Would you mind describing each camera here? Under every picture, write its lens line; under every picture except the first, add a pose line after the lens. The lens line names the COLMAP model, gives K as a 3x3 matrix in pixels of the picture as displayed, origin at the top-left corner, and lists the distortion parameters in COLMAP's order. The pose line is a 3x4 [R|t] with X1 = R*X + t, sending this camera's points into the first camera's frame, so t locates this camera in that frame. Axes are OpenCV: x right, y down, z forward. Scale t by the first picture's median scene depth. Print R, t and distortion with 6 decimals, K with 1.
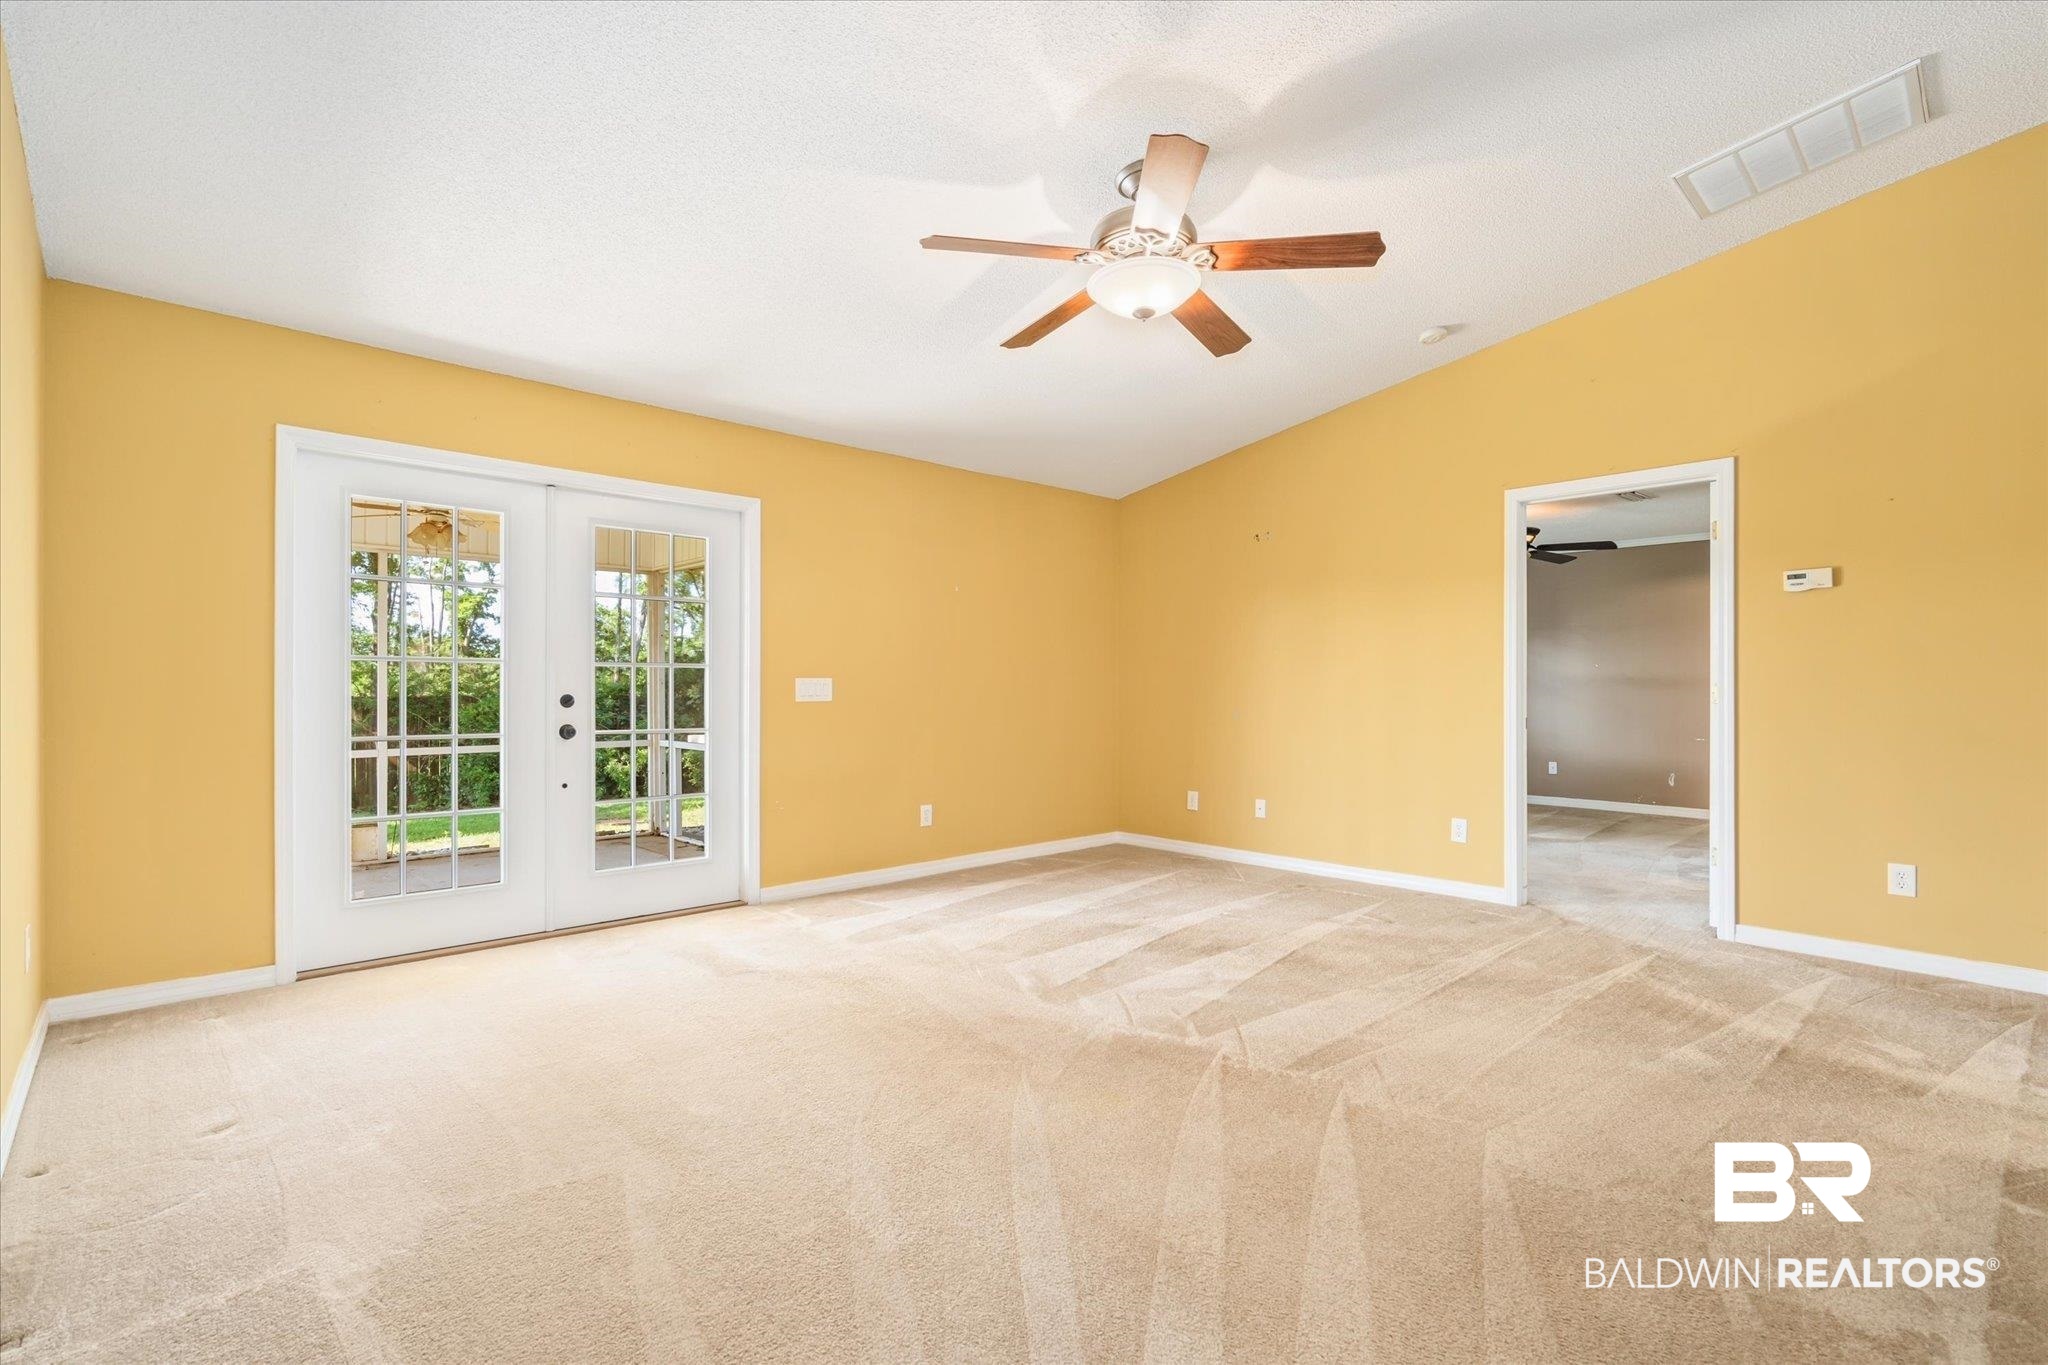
lens RADIAL K [[947.1, 0, 1021.1], [0, 947.1, 690.6], [0, 0, 1]] dist [0.000712, 0.000523]
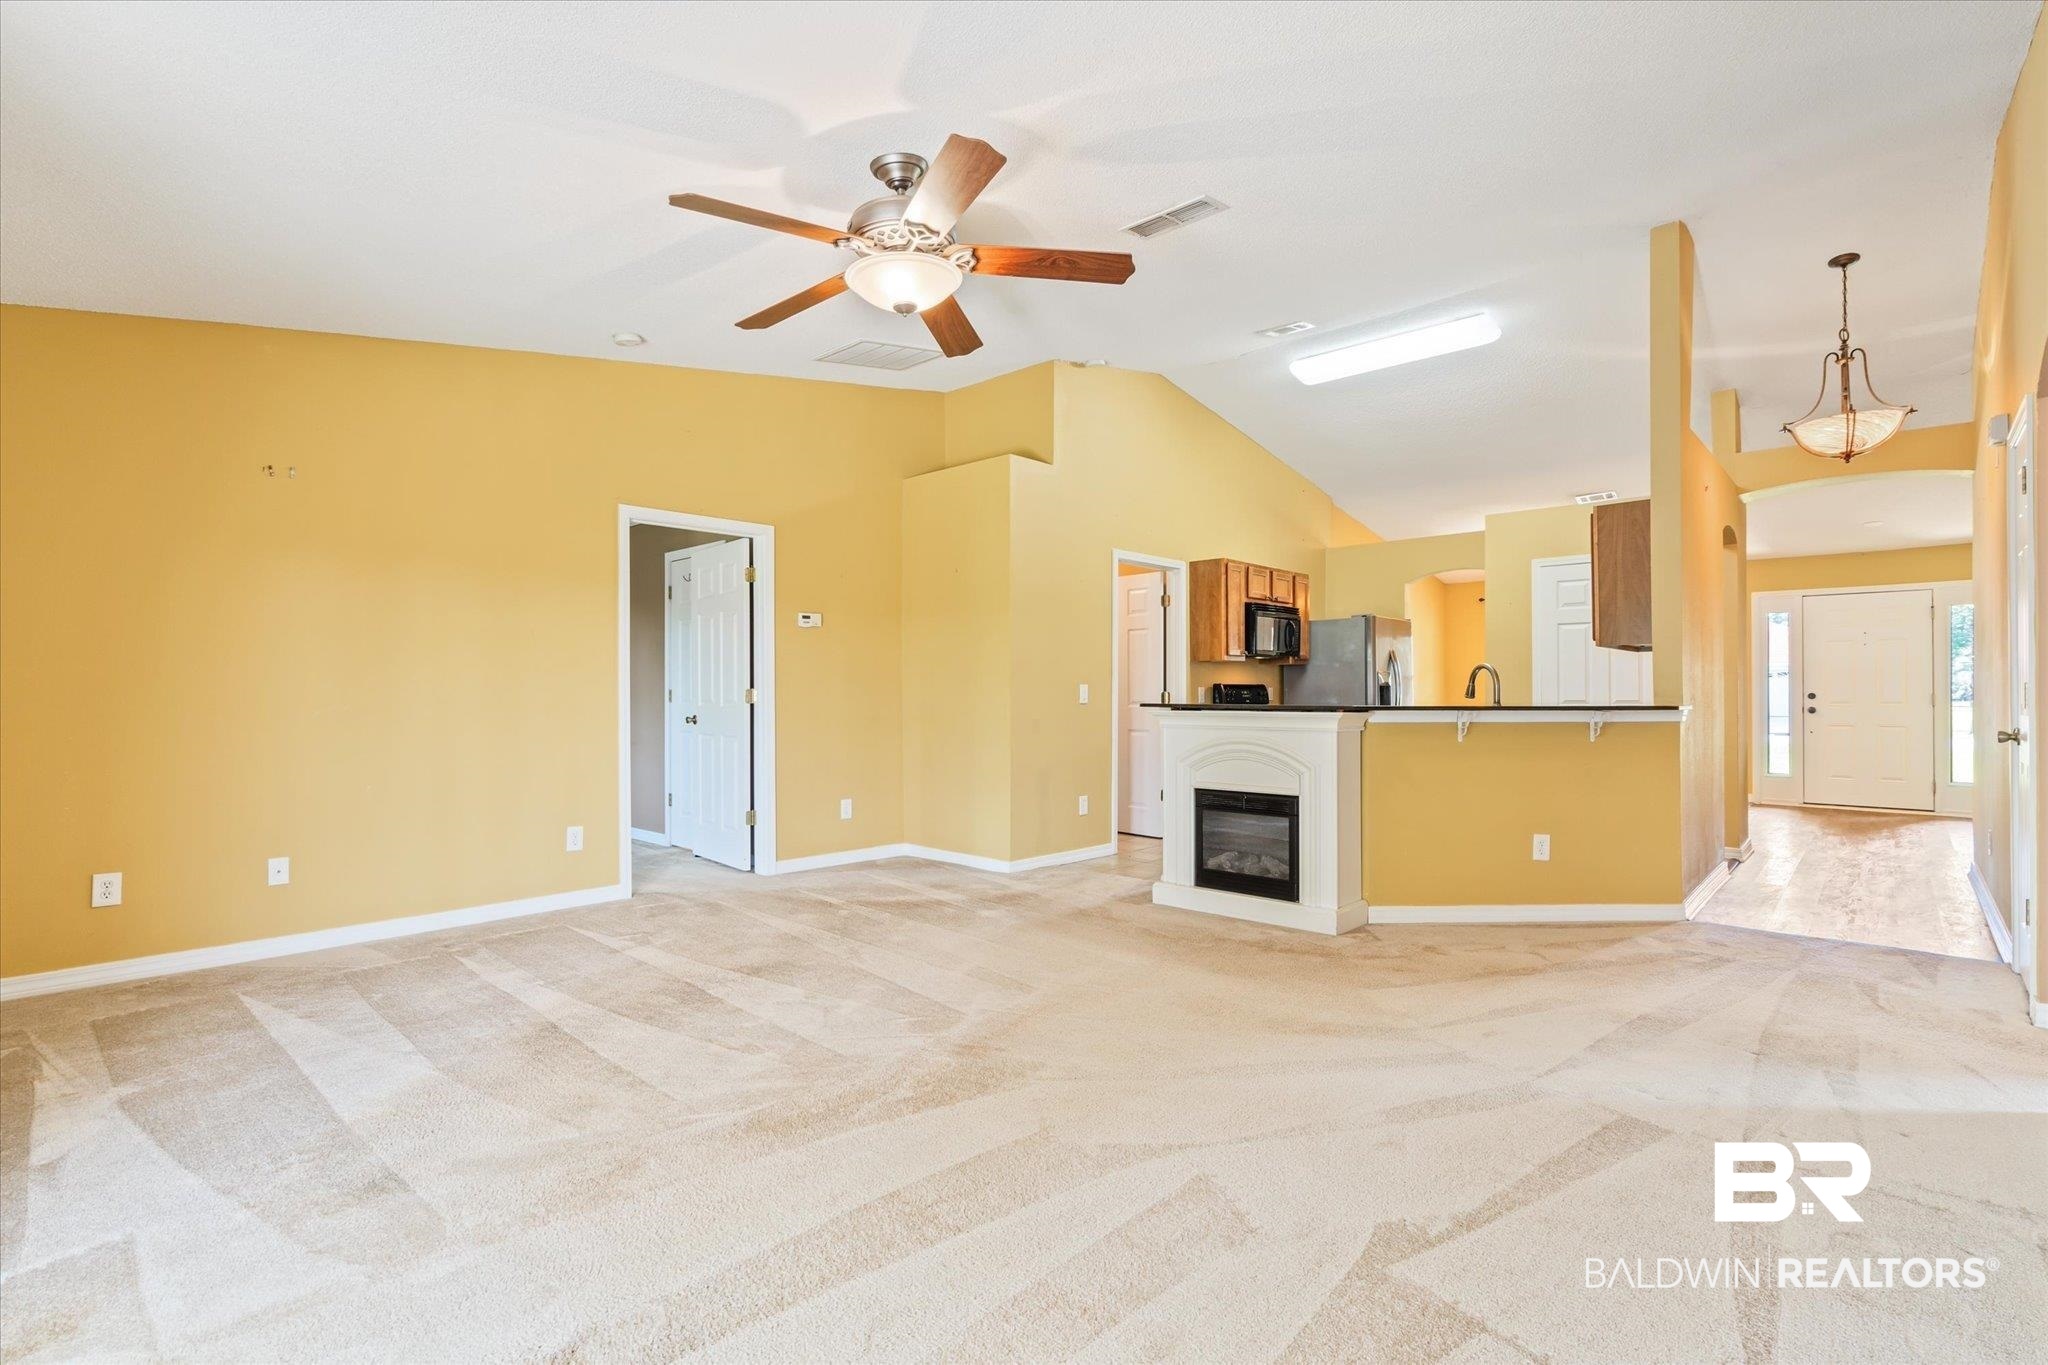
lens RADIAL K [[947.1, 0, 1021.1], [0, 947.1, 690.6], [0, 0, 1]] dist [0.000712, 0.000523]
pose [[-0.075578, 0.001671, 0.997138, -0.677110], [0.004783, 0.999988, -0.001314, -0.001450], [-0.997128, 0.004670, -0.075586, 0.766942]]
